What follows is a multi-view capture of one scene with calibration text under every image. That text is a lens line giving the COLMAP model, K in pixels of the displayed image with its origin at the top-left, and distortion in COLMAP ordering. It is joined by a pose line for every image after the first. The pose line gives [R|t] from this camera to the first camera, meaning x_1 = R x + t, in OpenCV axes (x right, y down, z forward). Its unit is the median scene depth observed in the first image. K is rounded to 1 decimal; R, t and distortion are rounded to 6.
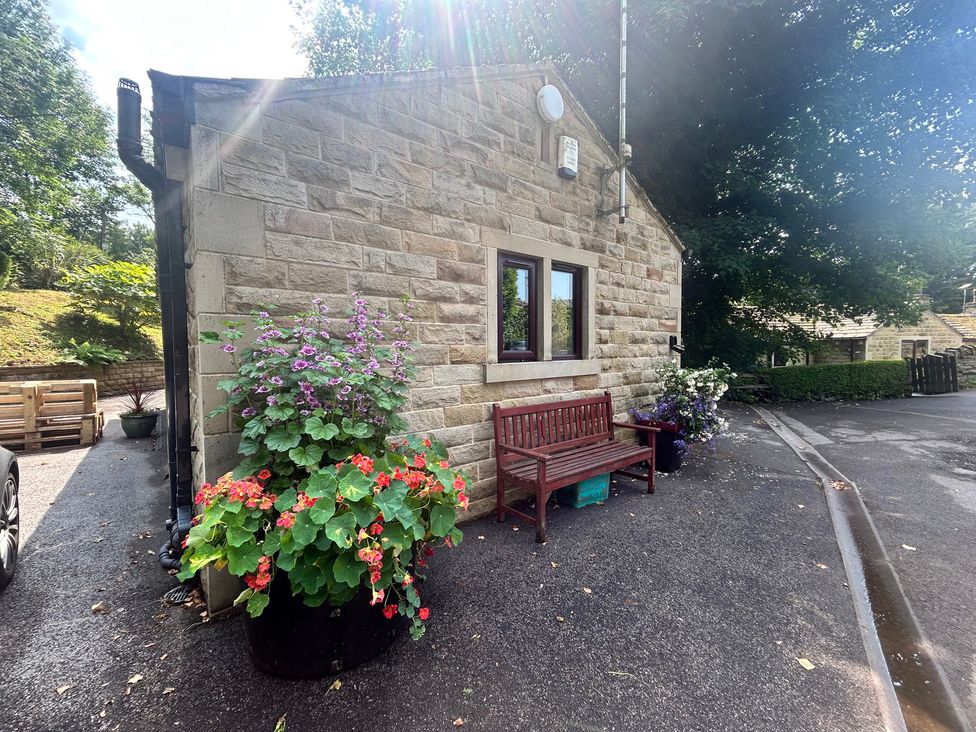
lens RADIAL K [[497.0, 0, 510.4], [0, 497.0, 363.5], [0, 0, 1]] dist [-0.011953, -0.000299]
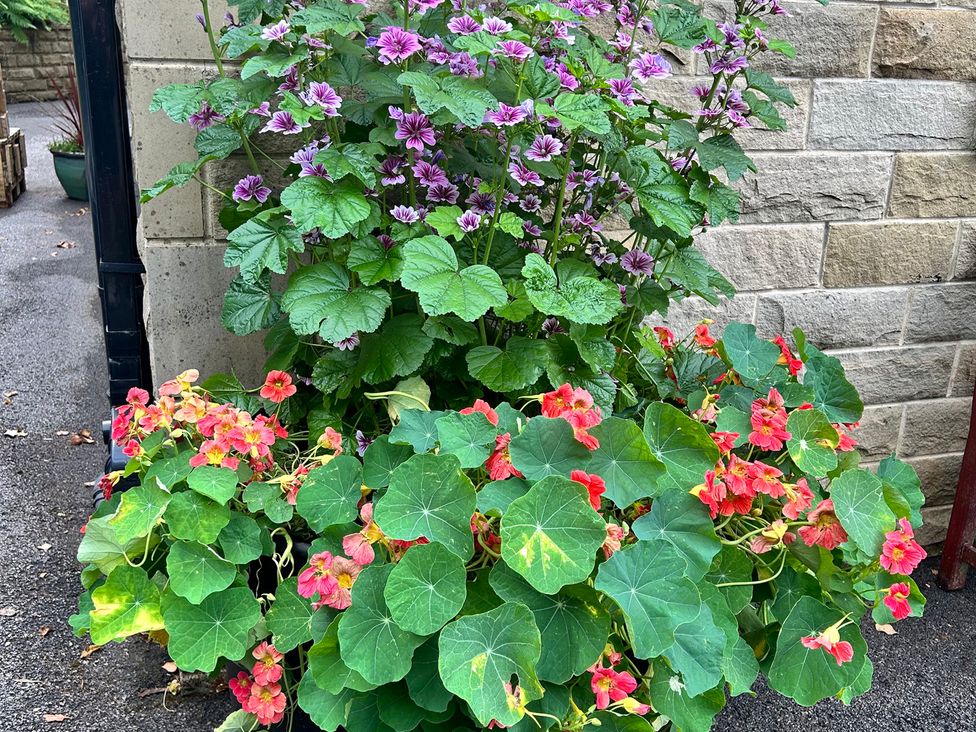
lens RADIAL K [[836.2, 0, 474.0], [0, 836.2, 362.3], [0, 0, 1]] dist [0.045677, -0.002032]
pose [[0.931297, 0.173051, -0.320530, -0.167956], [-0.062122, 0.942509, 0.328356, 0.011437], [0.358925, -0.285885, 0.888506, 0.458308]]
